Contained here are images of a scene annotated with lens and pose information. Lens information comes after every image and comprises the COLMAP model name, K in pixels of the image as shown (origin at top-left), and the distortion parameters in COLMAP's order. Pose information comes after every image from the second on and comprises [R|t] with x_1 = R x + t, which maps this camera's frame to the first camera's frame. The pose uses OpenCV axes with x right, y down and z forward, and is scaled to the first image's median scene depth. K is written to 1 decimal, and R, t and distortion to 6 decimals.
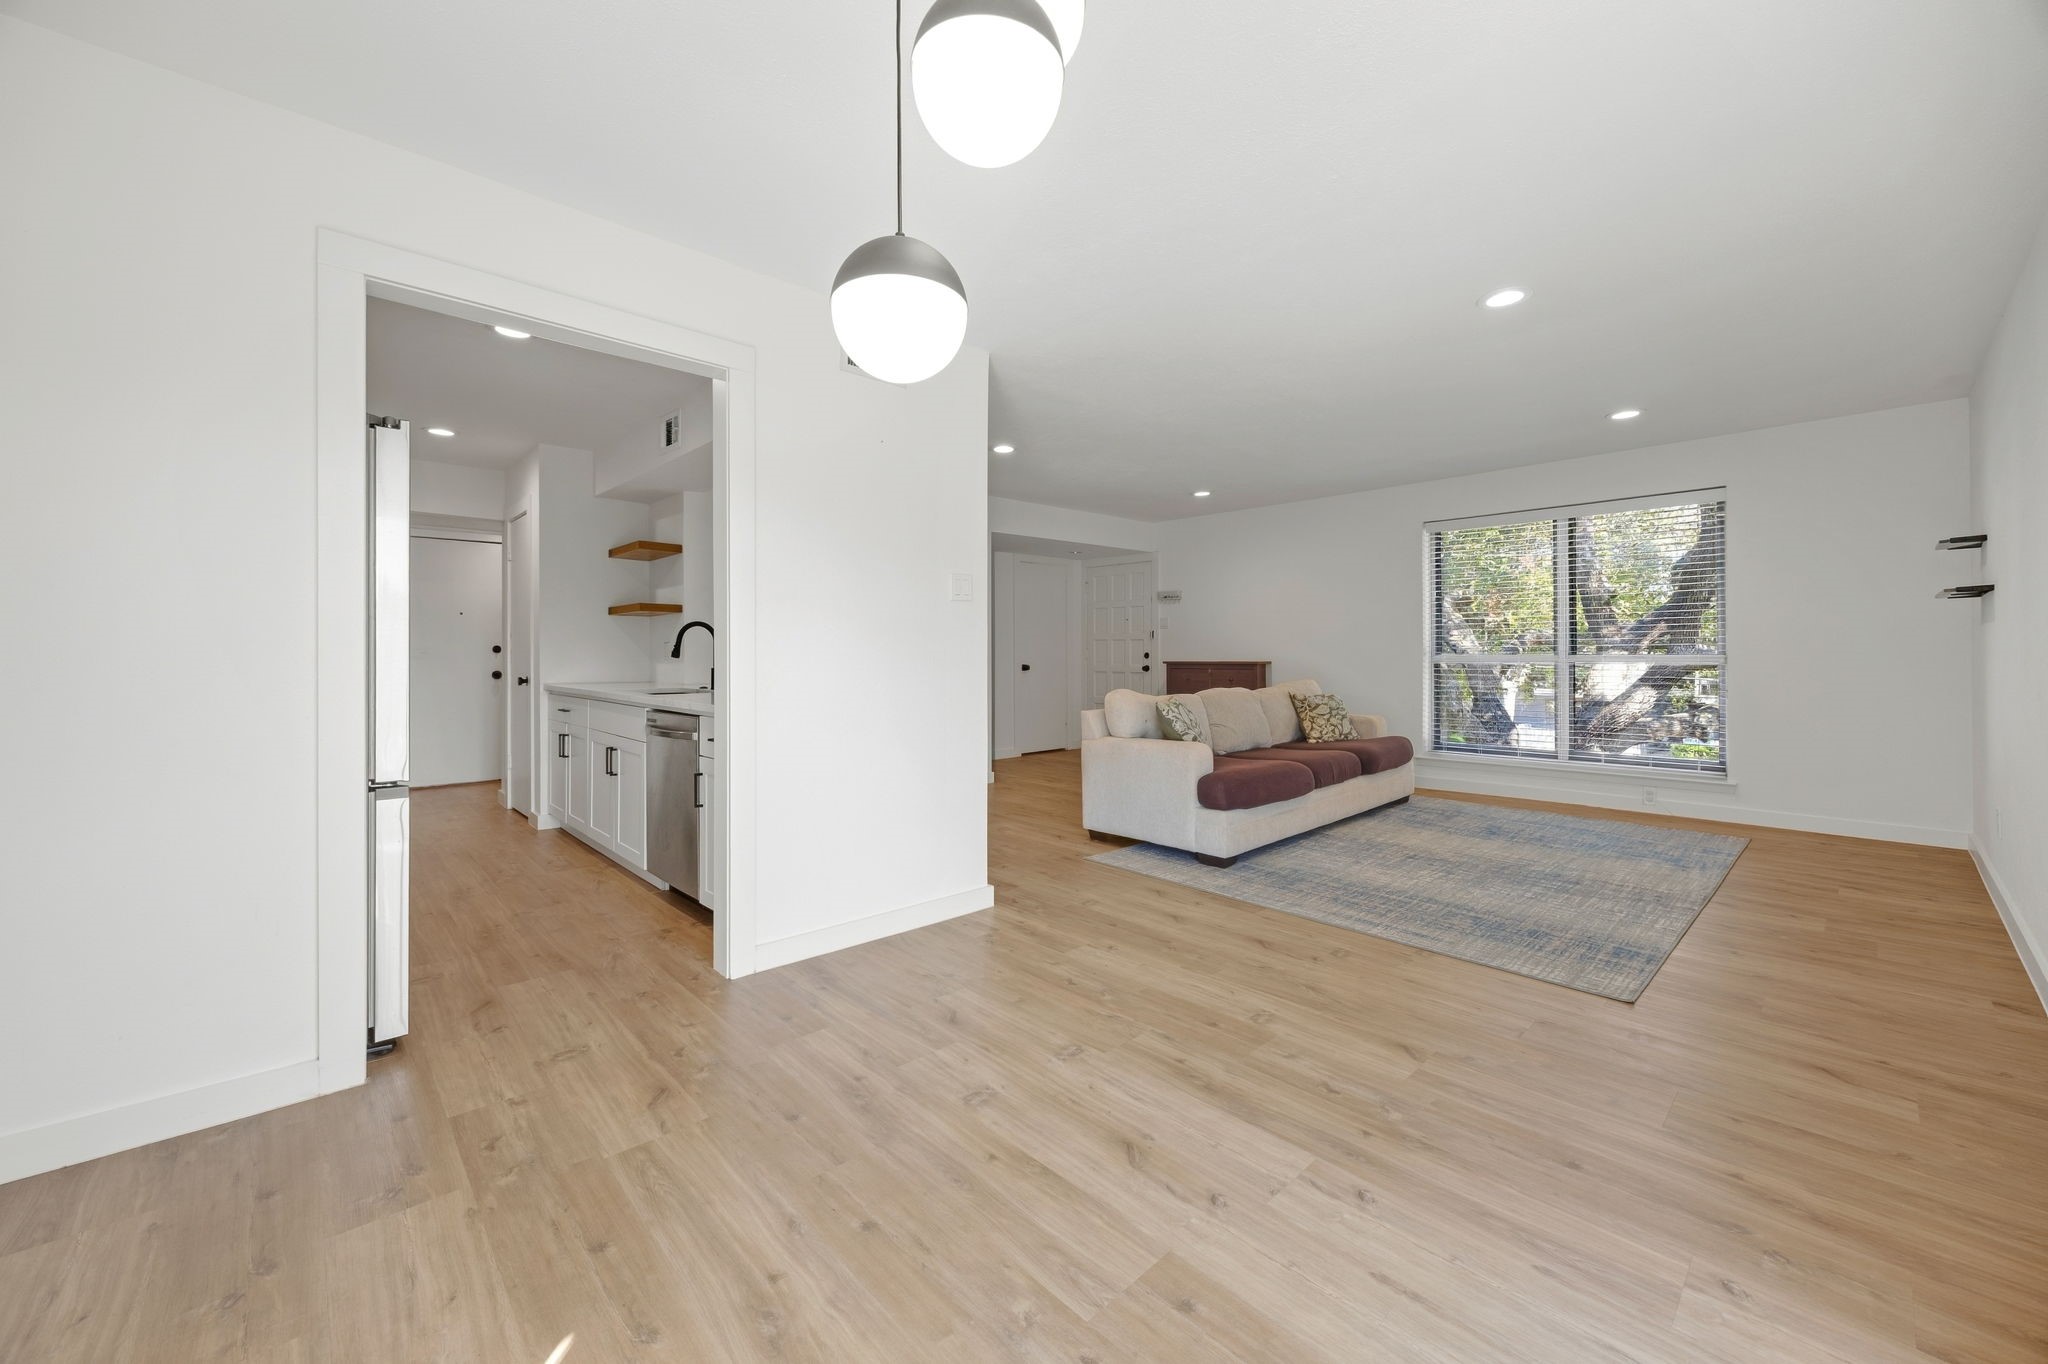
lens RADIAL K [[790.4, 0, 1028.1], [0, 790.4, 657.0], [0, 0, 1]] dist [-0.000546, 0.000709]
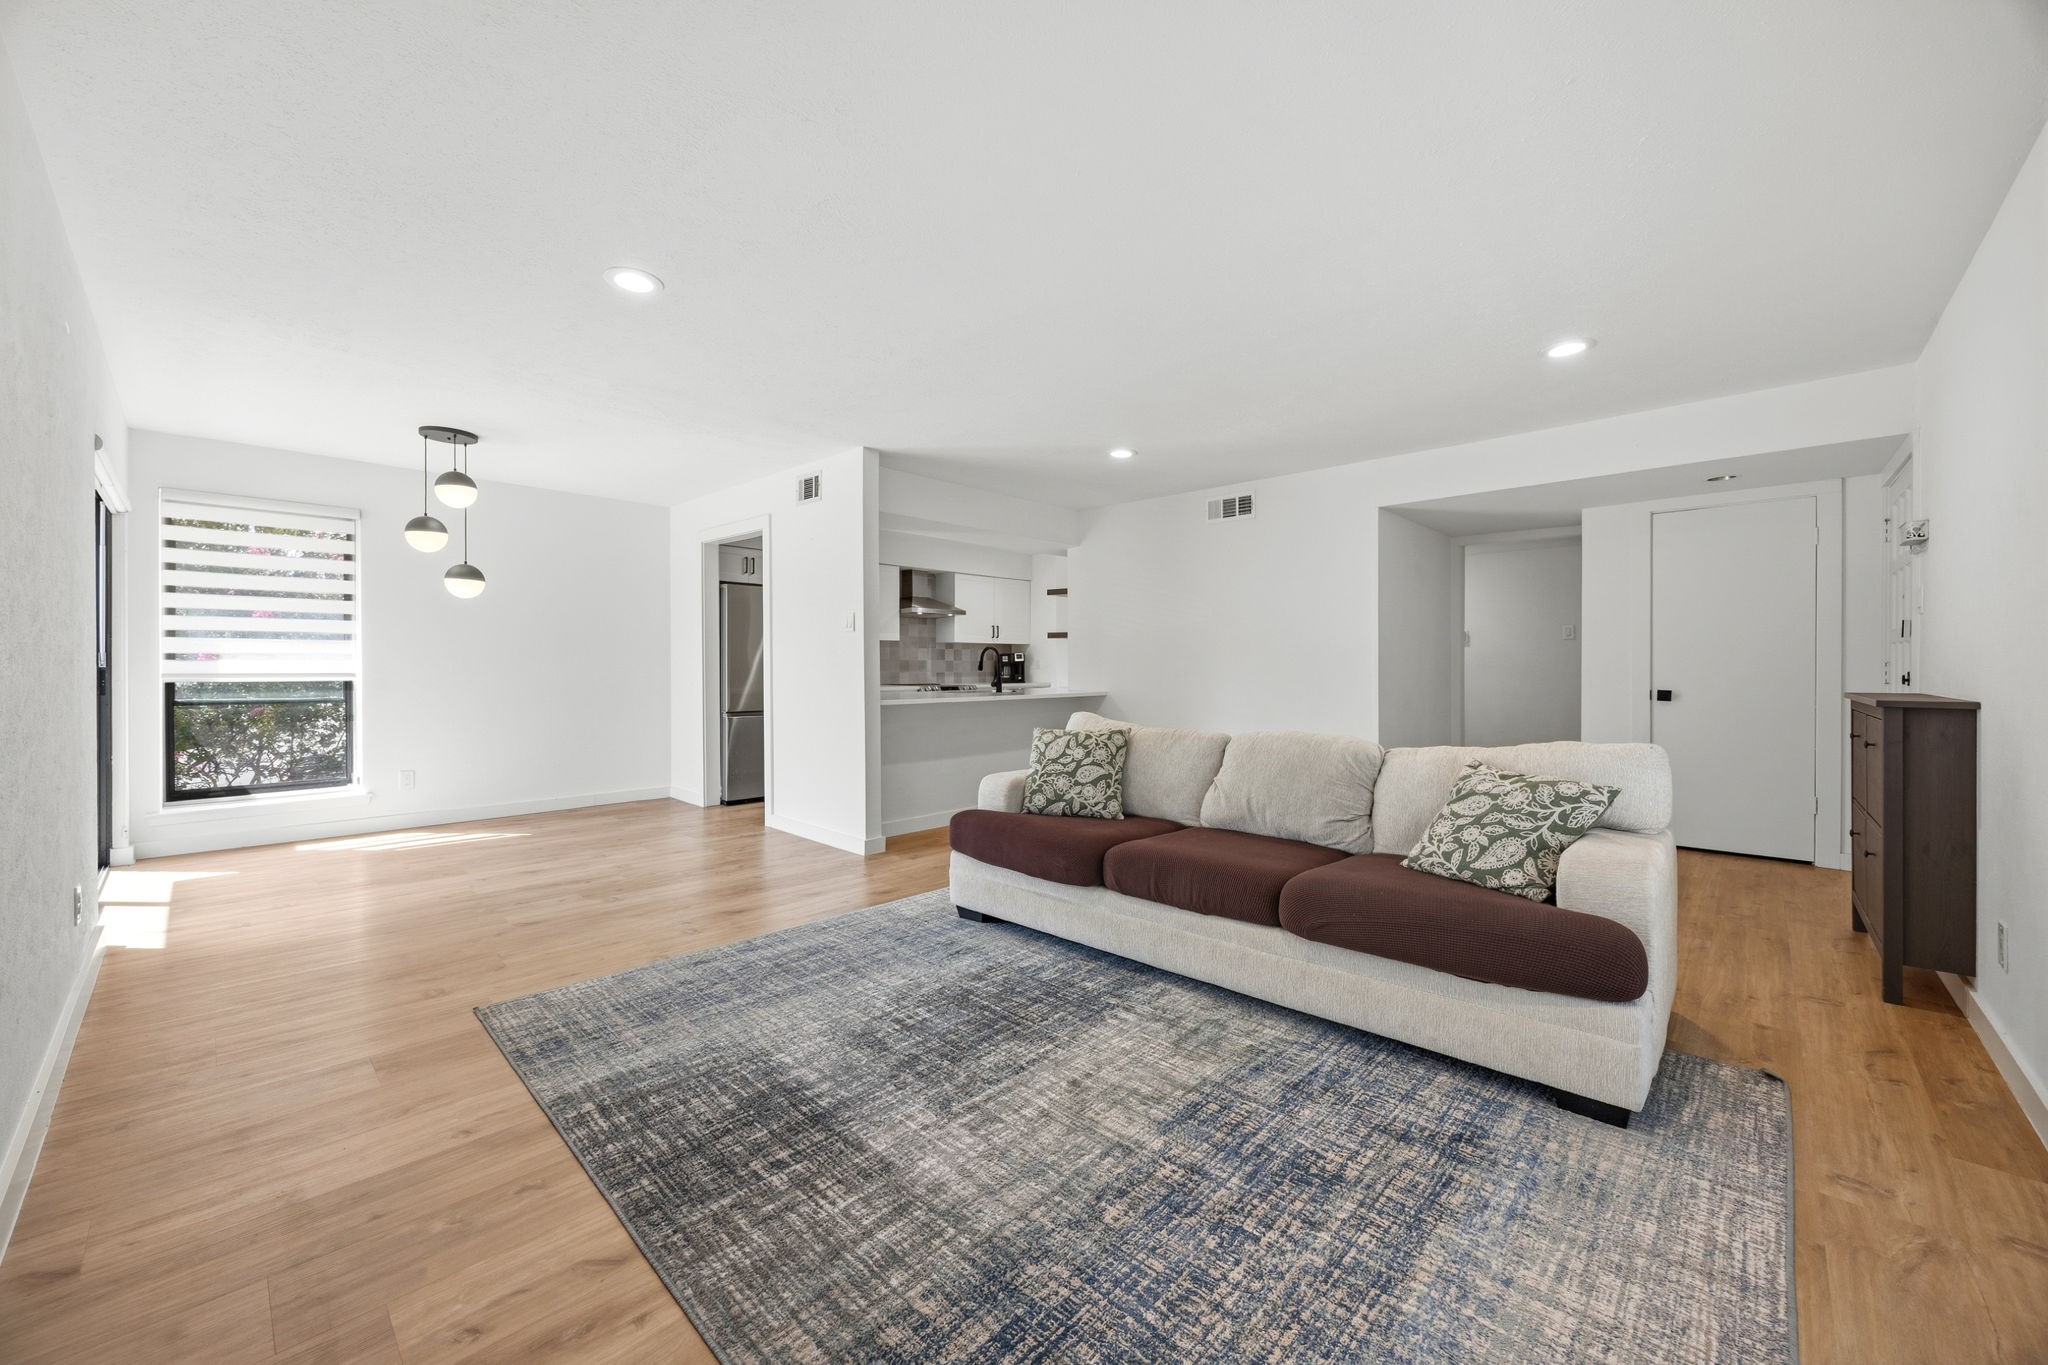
lens RADIAL K [[790.4, 0, 1017.1], [0, 790.4, 668.5], [0, 0, 1]] dist [-0.000546, 0.000709]
pose [[0.042435, 0.007171, -0.999073, 1.287599], [-0.007745, 0.999947, 0.006848, -0.016404], [0.999069, 0.007447, 0.042488, 1.172263]]
